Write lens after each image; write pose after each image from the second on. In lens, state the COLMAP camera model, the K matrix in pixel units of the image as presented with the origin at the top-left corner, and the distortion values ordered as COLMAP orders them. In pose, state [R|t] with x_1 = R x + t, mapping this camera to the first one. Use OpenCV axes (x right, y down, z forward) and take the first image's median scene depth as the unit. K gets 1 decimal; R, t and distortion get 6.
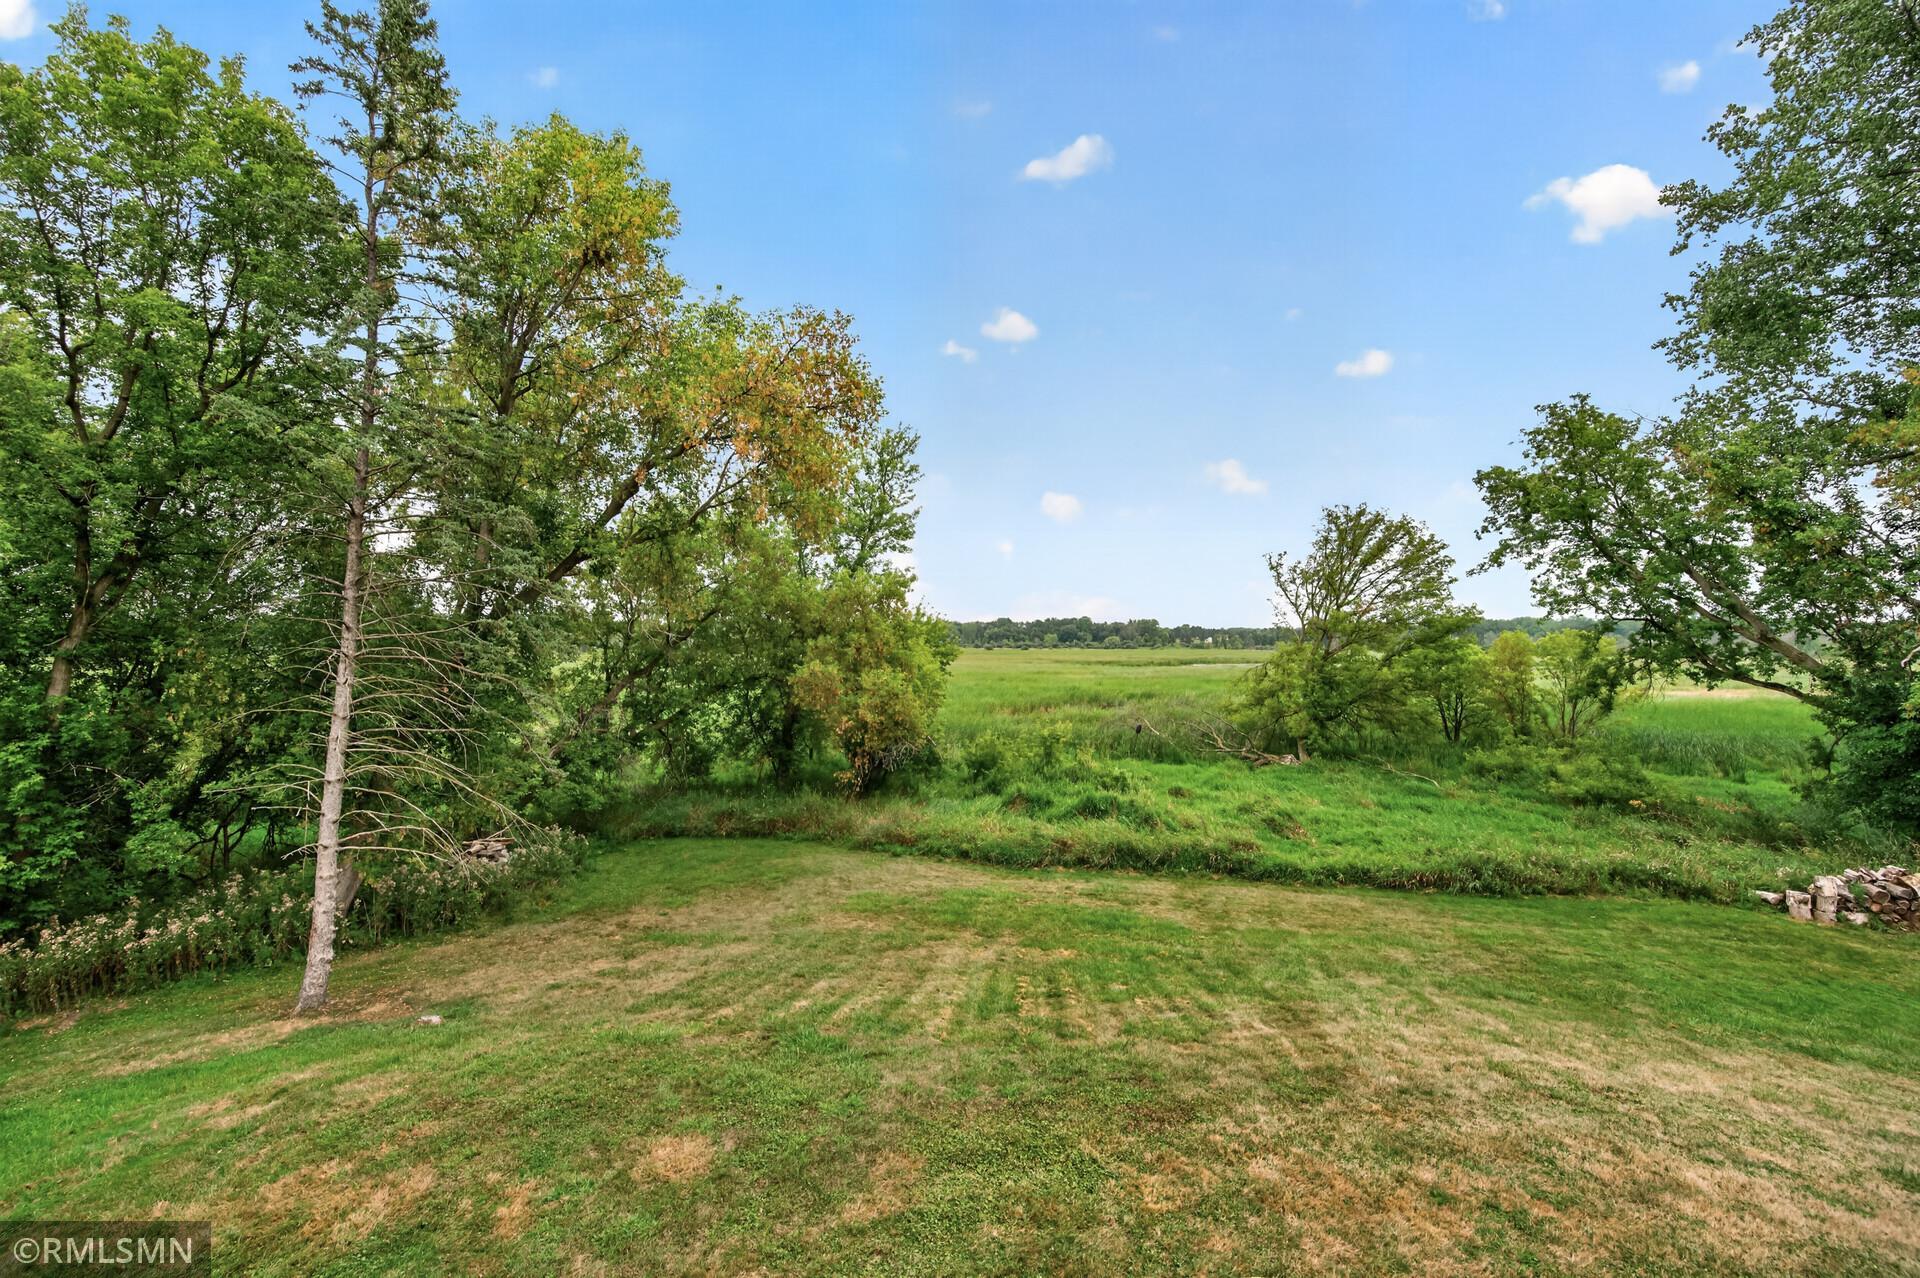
lens RADIAL K [[773.9, 0, 971.9], [0, 773.9, 632.6], [0, 0, 1]] dist [-0.003119, -0.000110]
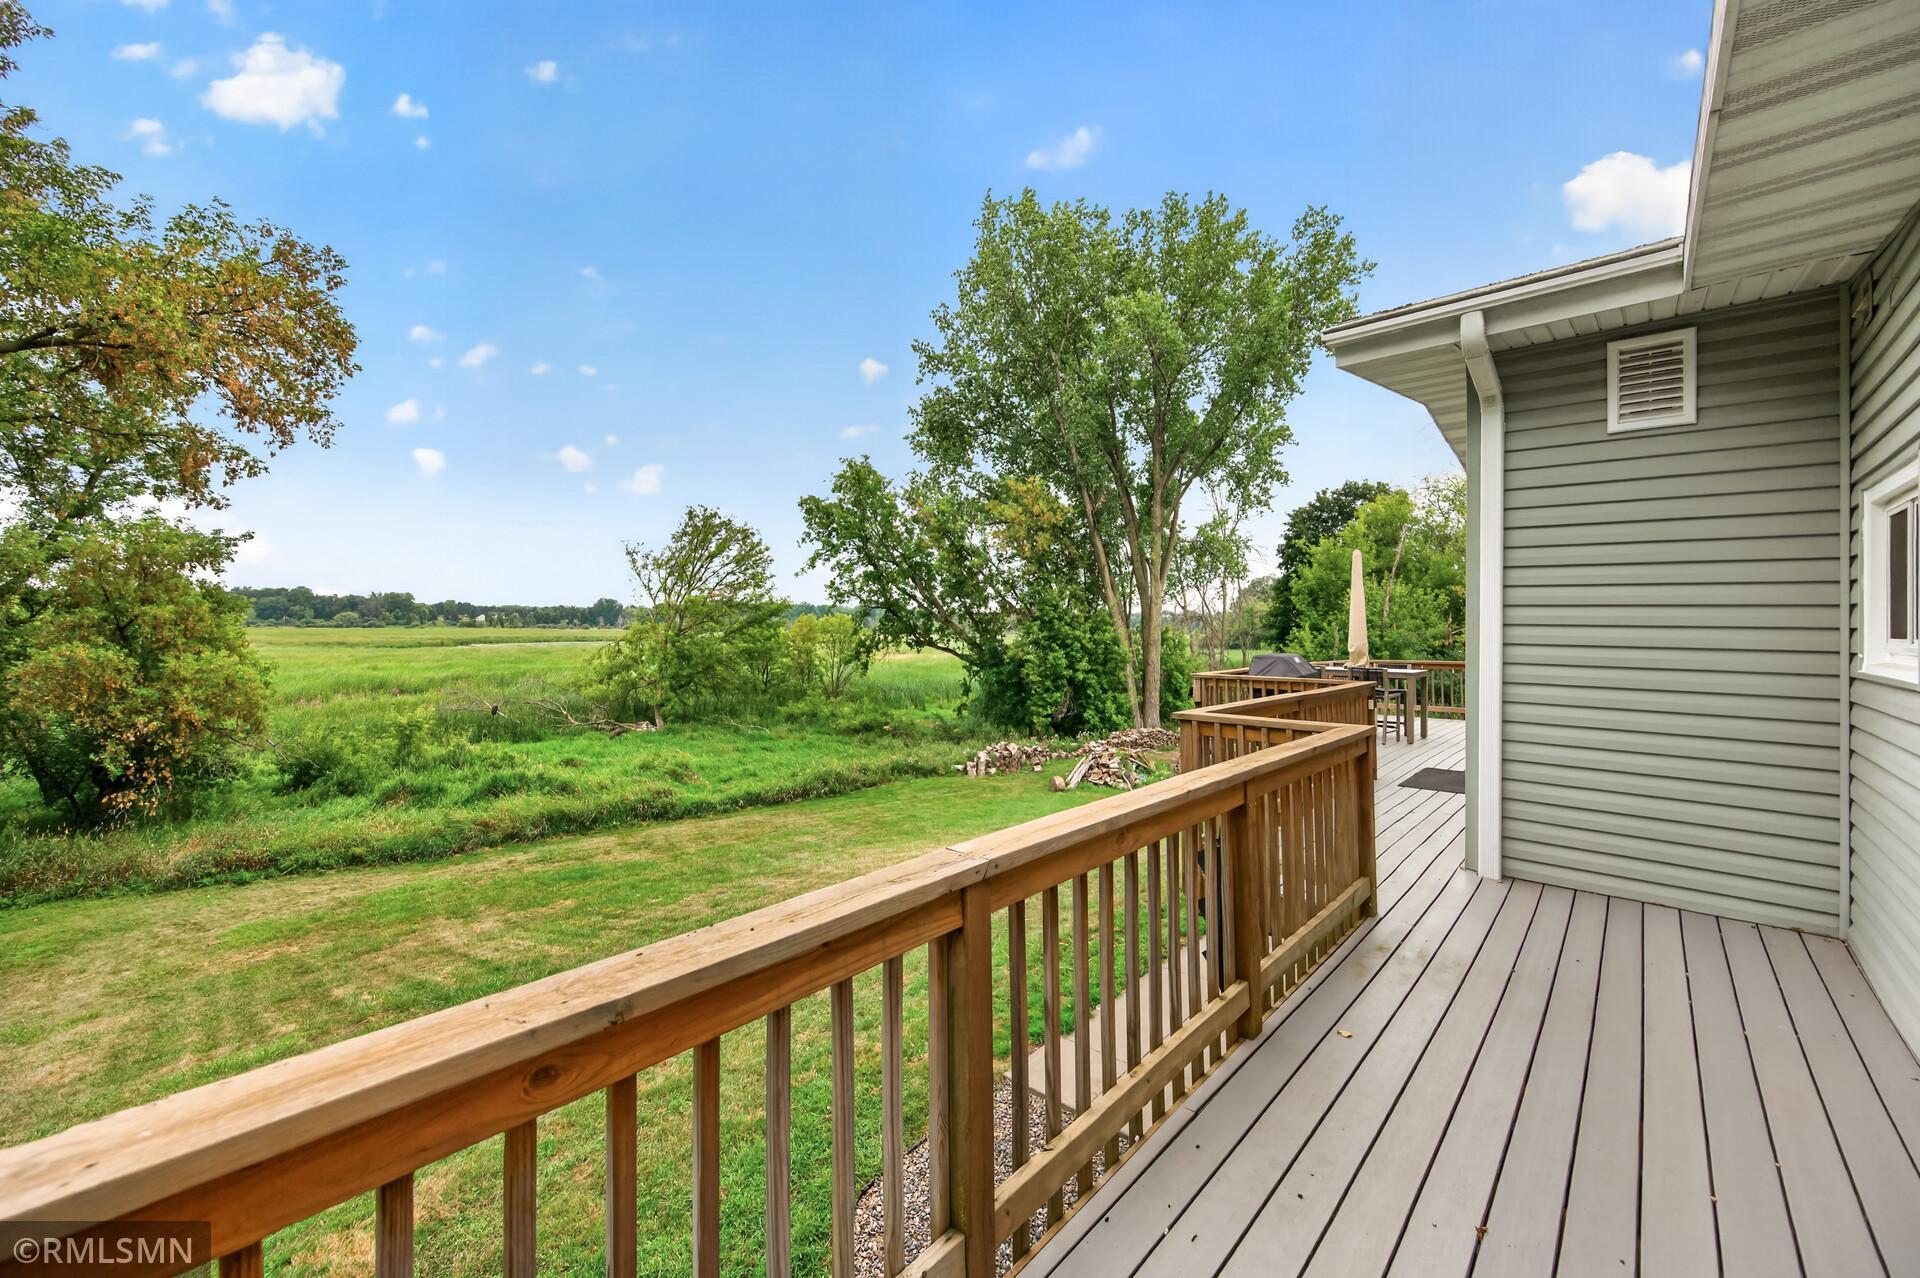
lens RADIAL K [[736.3, 0, 962.4], [0, 736.3, 625.9], [0, 0, 1]] dist [0.002294, -0.000036]
pose [[0.639450, 0.002152, 0.768830, -0.181709], [-0.016474, 0.999805, 0.010903, -0.001500], [-0.768656, -0.019638, 0.639361, -0.057042]]
